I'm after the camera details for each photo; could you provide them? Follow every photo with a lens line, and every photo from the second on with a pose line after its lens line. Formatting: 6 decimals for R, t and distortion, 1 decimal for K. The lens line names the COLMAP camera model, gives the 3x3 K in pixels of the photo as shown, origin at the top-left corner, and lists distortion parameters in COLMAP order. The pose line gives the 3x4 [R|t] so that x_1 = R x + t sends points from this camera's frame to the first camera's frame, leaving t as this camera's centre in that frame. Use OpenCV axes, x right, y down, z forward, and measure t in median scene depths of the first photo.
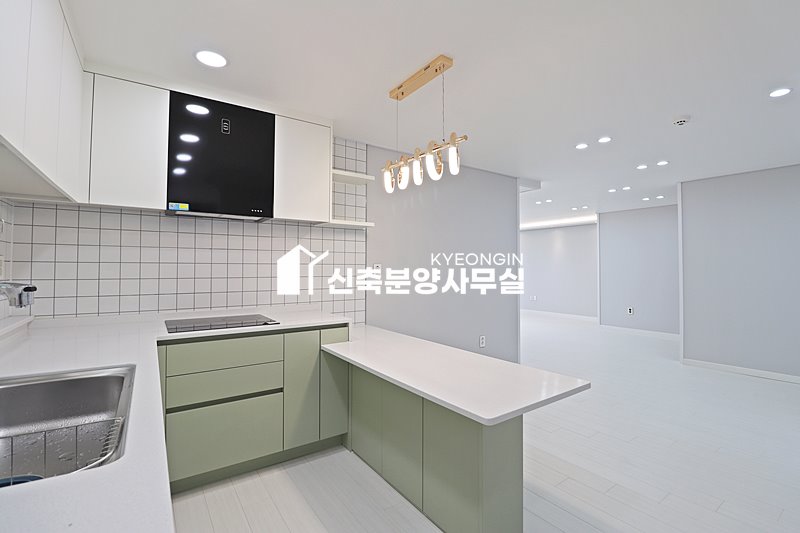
lens RADIAL K [[369.8, 0, 406.3], [0, 369.8, 259.5], [0, 0, 1]] dist [0.003364, -0.014599]
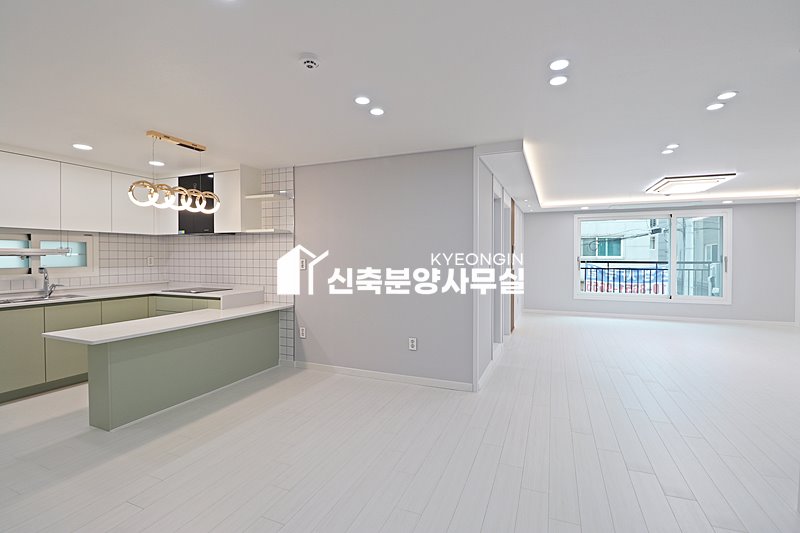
lens RADIAL K [[369.8, 0, 406.3], [0, 369.8, 259.5], [0, 0, 1]] dist [0.003364, -0.014599]
pose [[0.529911, 0.008198, -0.848014, 1.679317], [0.019797, 0.999561, 0.022033, -0.010268], [0.847822, -0.028463, 0.529516, 0.890817]]
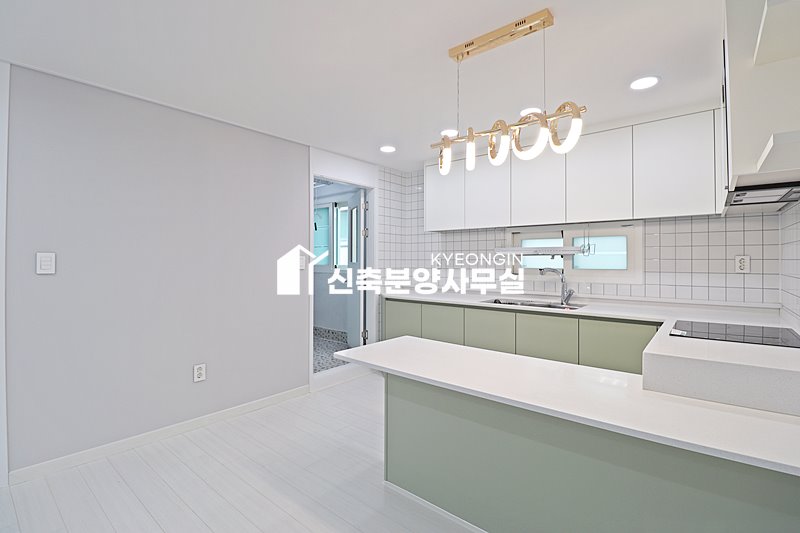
lens RADIAL K [[369.8, 0, 406.3], [0, 369.8, 259.5], [0, 0, 1]] dist [0.003364, -0.014599]
pose [[-0.969007, 0.000815, -0.247031, 0.381438], [0.006237, 0.999757, -0.021166, 0.020118], [0.246954, -0.022051, -0.968776, 1.580774]]
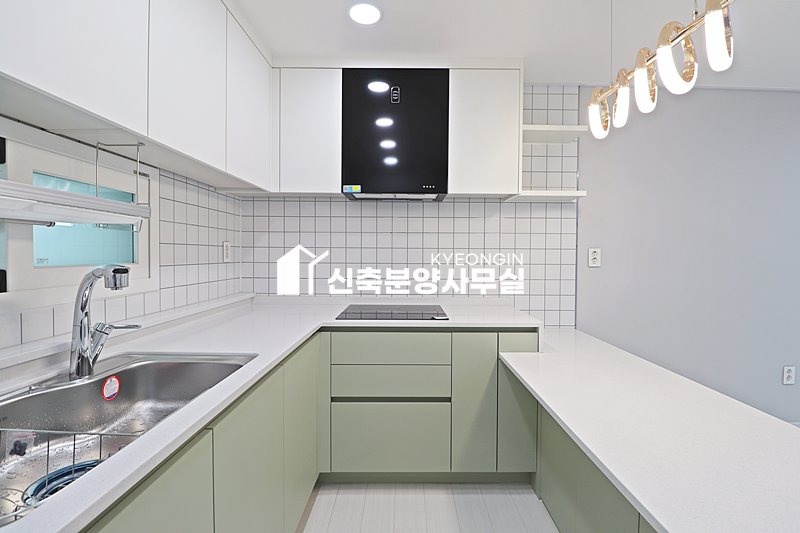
lens RADIAL K [[369.8, 0, 406.3], [0, 369.8, 259.5], [0, 0, 1]] dist [0.003364, -0.014599]
pose [[0.817301, 0.013631, -0.576049, 0.055558], [0.008574, 0.999322, 0.035813, 0.007257], [0.576147, -0.034209, 0.816630, 0.263672]]
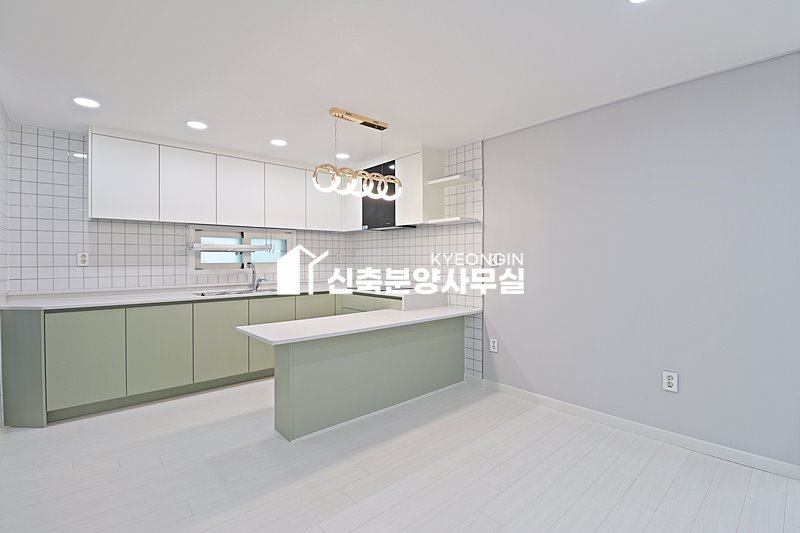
lens RADIAL K [[369.8, 0, 406.3], [0, 369.8, 259.5], [0, 0, 1]] dist [0.003364, -0.014599]
pose [[0.112560, -0.002252, -0.993642, 1.283326], [0.025185, 0.999683, 0.000587, 0.031405], [0.993326, -0.025091, 0.112581, 0.914103]]
